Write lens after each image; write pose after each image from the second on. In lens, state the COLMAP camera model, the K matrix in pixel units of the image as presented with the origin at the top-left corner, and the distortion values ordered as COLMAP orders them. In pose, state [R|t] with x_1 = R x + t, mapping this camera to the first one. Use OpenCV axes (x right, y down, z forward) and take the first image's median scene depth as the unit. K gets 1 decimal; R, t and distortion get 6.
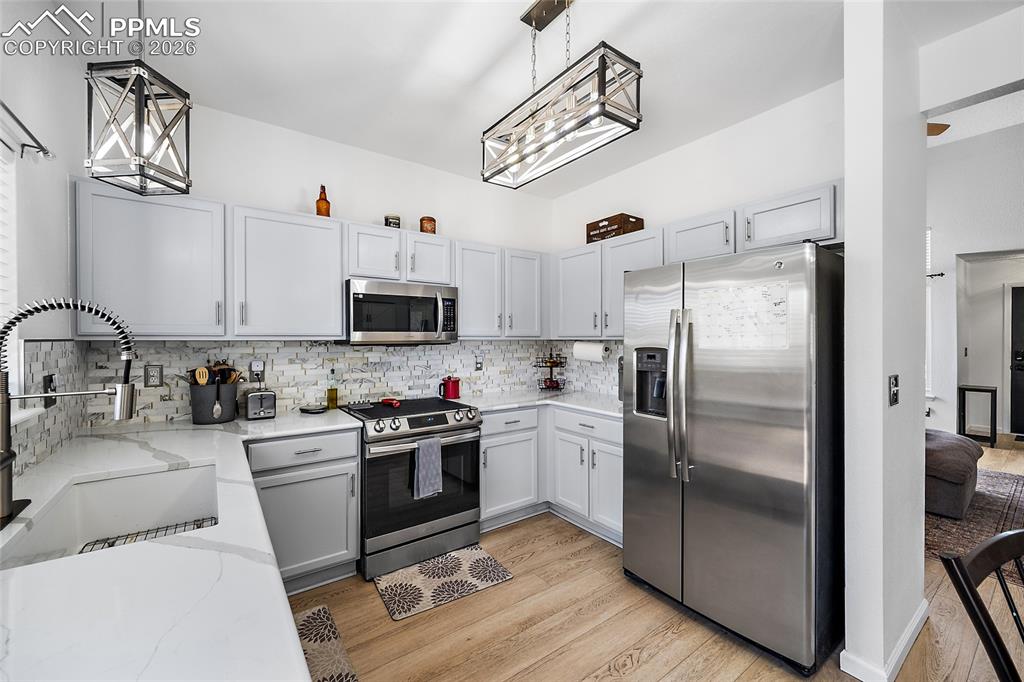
lens RADIAL K [[405.0, 0, 506.1], [0, 405.0, 341.8], [0, 0, 1]] dist [-0.005944, 0.001346]
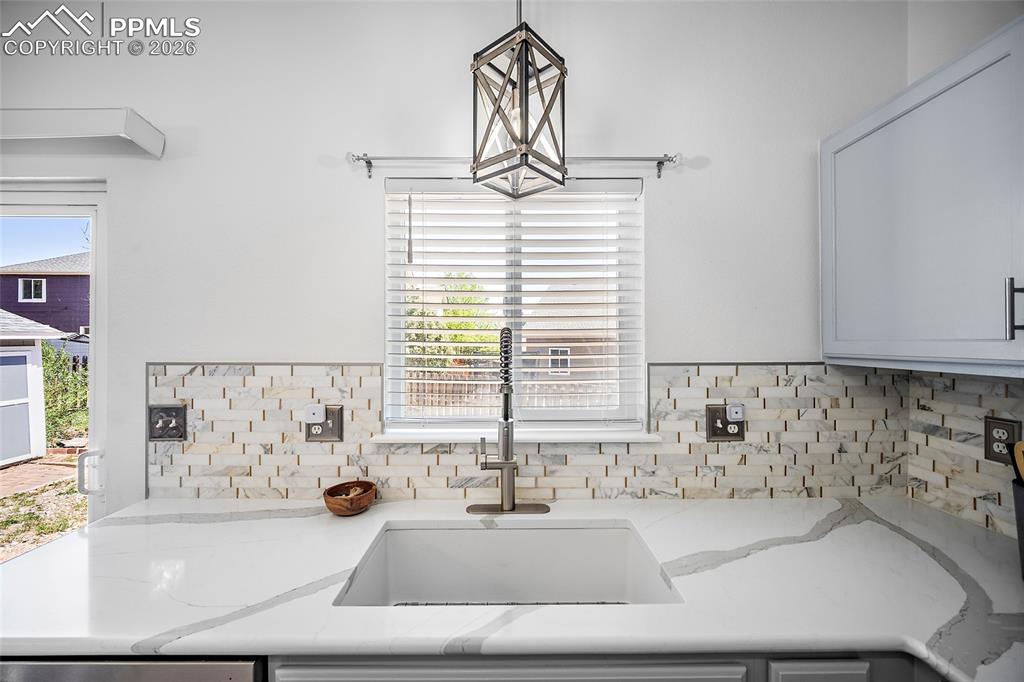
lens RADIAL K [[405.0, 0, 508.2], [0, 405.0, 340.8], [0, 0, 1]] dist [-0.005944, 0.001346]
pose [[-0.581106, 0.001370, -0.813827, -0.103359], [-0.002718, 0.999990, 0.003624, -0.034578], [0.813824, 0.004318, -0.581096, 0.709244]]
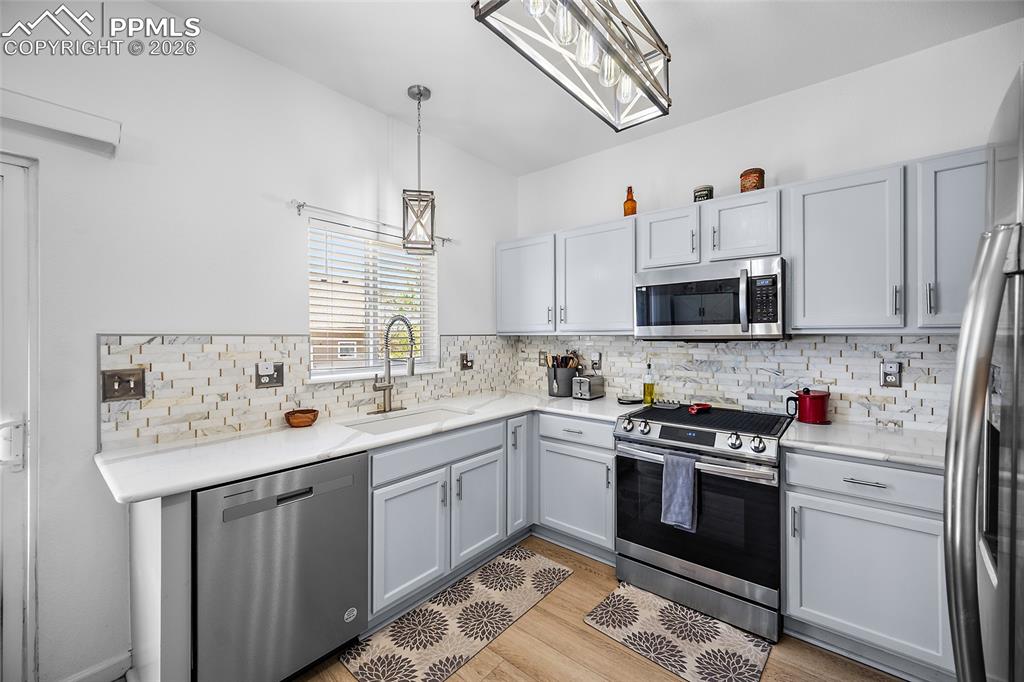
lens RADIAL K [[405.0, 0, 508.4], [0, 405.0, 336.7], [0, 0, 1]] dist [-0.005944, 0.001346]
pose [[0.244490, 0.002776, -0.969648, 0.495034], [-0.003545, 0.999992, 0.001969, -0.000558], [0.969645, 0.002956, 0.244498, 0.454931]]
